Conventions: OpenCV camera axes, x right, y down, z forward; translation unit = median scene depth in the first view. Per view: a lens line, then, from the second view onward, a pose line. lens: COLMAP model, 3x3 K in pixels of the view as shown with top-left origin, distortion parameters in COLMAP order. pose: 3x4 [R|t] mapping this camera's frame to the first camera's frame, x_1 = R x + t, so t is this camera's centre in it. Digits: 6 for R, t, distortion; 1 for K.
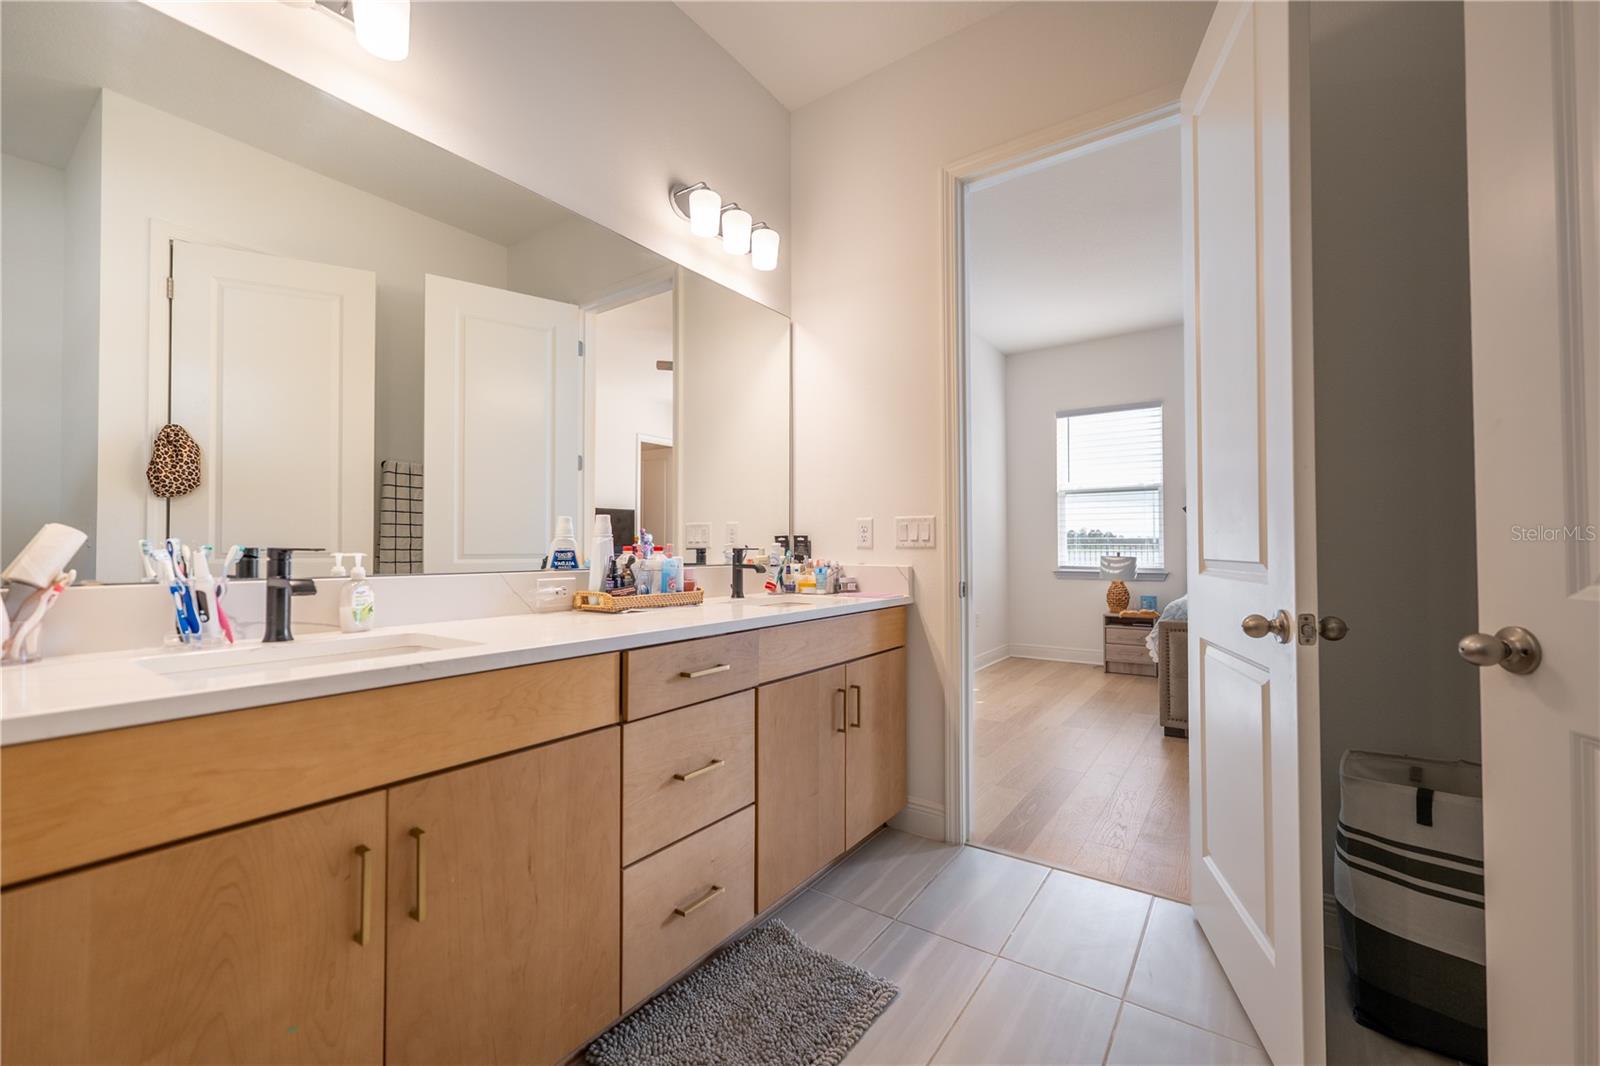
lens RADIAL K [[672.2, 0, 800.0], [0, 672.2, 533.0], [0, 0, 1]] dist [-0.000145, 0.000073]
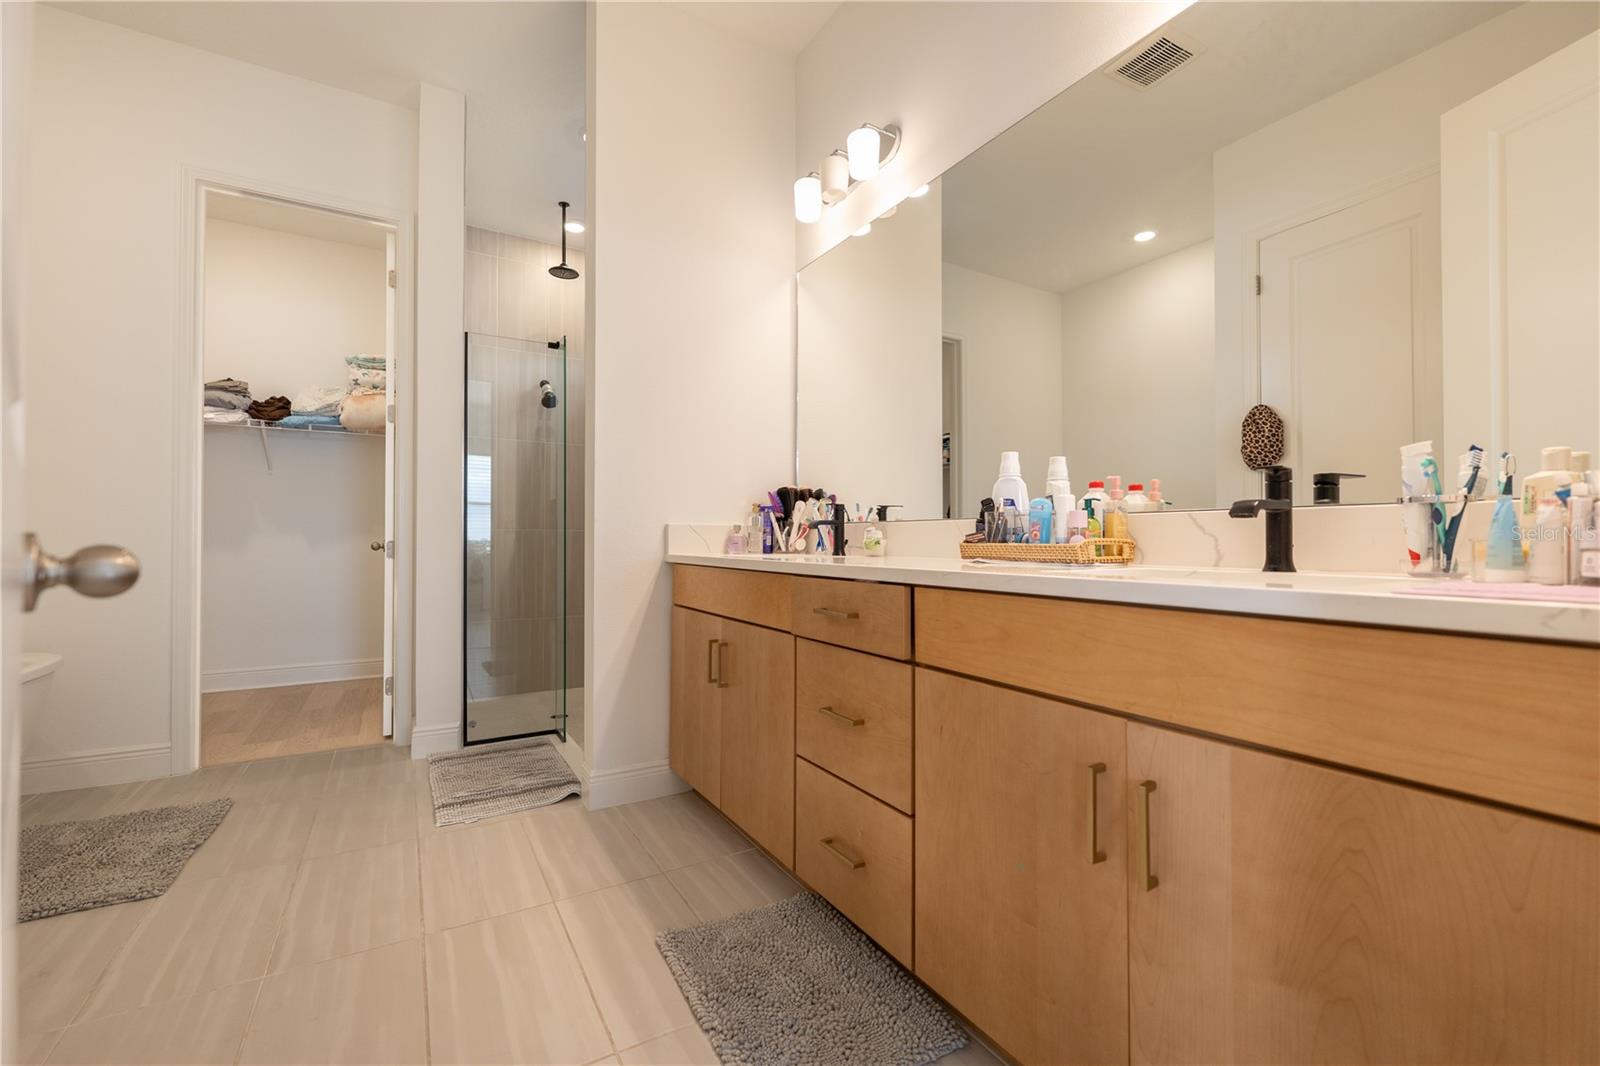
lens RADIAL K [[652.1, 0, 800.0], [0, 652.1, 533.0], [0, 0, 1]] dist [0.024864, 0.000020]
pose [[-0.398826, -0.008233, -0.916990, 0.657091], [0.022072, 0.999584, -0.018575, 0.095297], [0.916761, -0.027648, -0.398478, 1.187846]]
